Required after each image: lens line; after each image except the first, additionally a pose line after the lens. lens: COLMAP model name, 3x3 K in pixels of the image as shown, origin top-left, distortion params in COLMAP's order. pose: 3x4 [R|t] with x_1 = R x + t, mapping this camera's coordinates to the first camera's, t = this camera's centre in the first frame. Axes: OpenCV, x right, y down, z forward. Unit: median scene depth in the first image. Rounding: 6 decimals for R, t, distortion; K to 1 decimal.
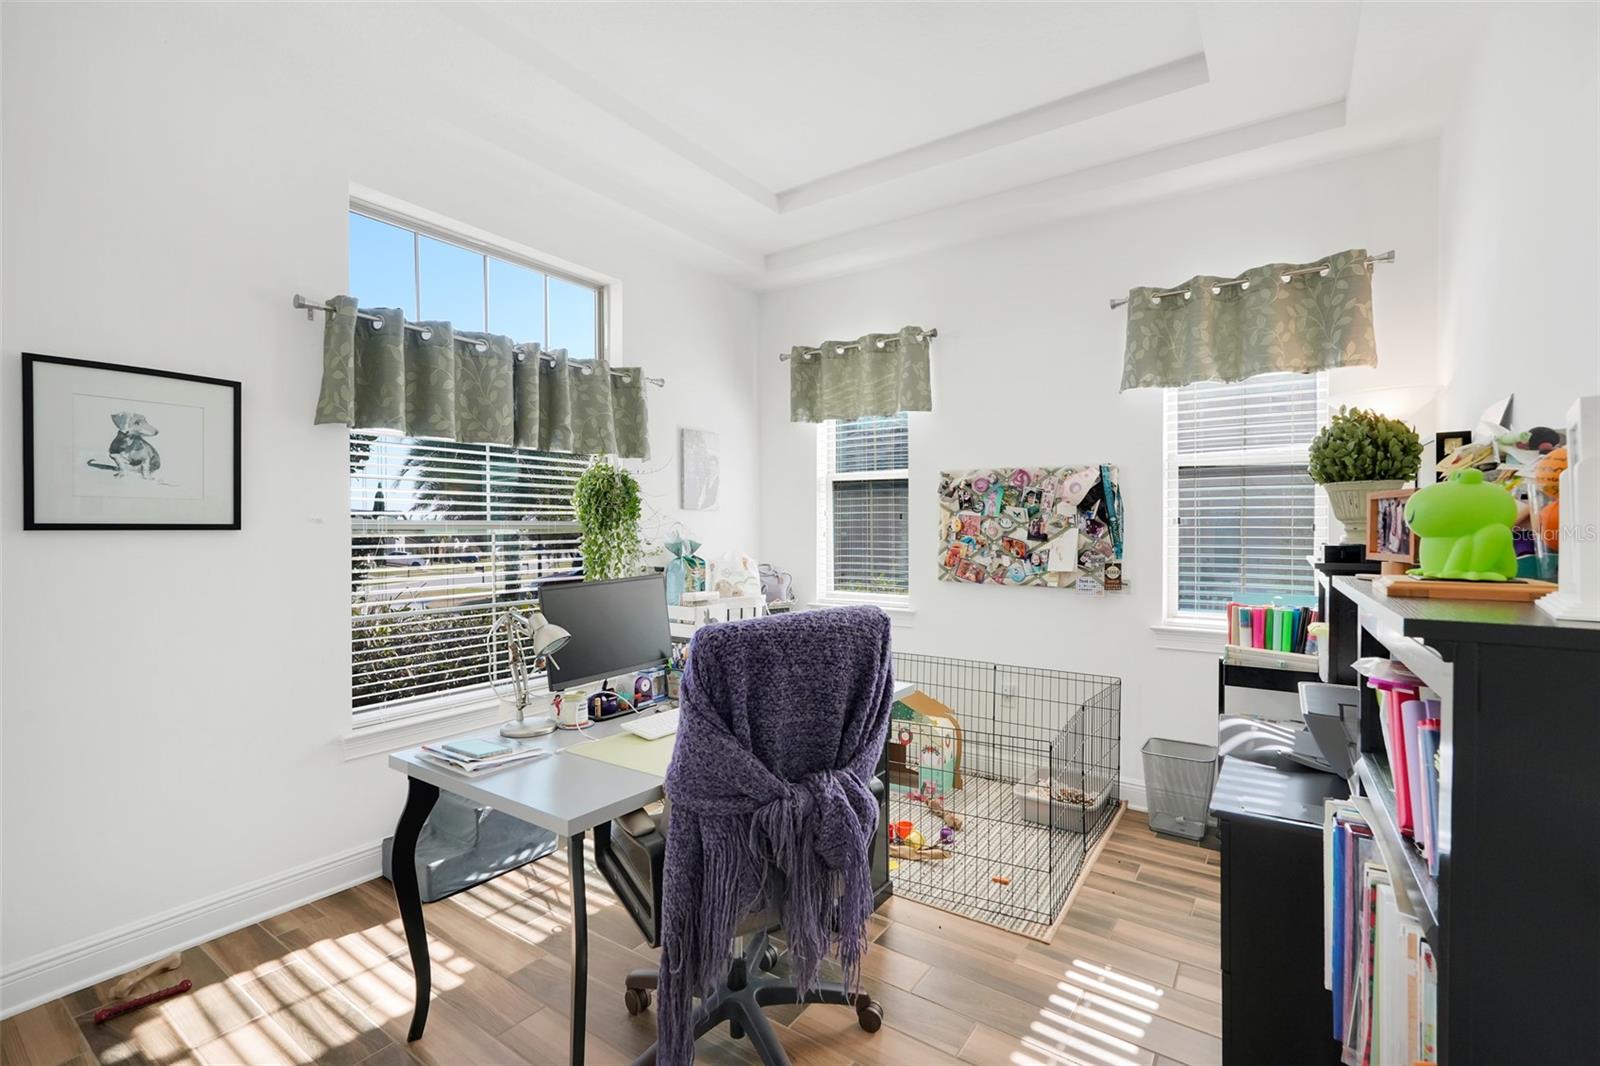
lens RADIAL K [[705.2, 0, 800.9], [0, 705.2, 518.3], [0, 0, 1]] dist [-0.005159, 0.000172]
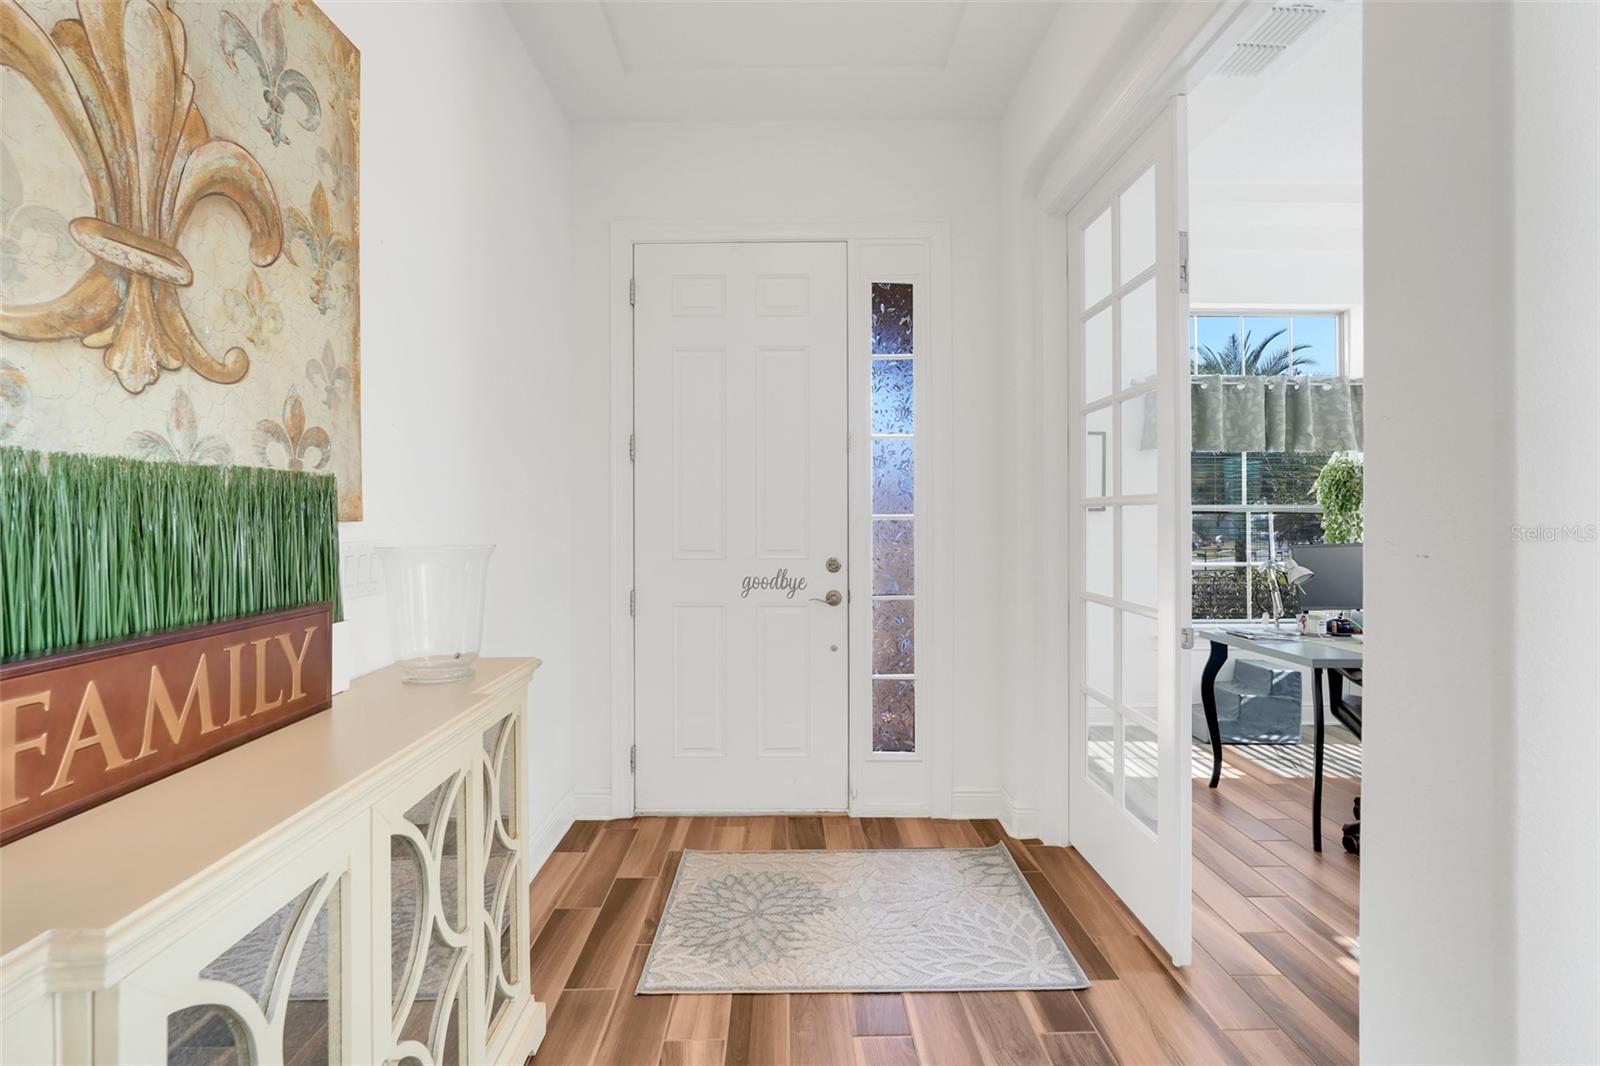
lens RADIAL K [[705.2, 0, 800.9], [0, 705.2, 518.3], [0, 0, 1]] dist [-0.005159, 0.000172]
pose [[0.587806, 0.004833, -0.808987, 0.200138], [0.010243, 0.999858, 0.013416, 0.002067], [0.808937, -0.016172, 0.587673, -0.627465]]
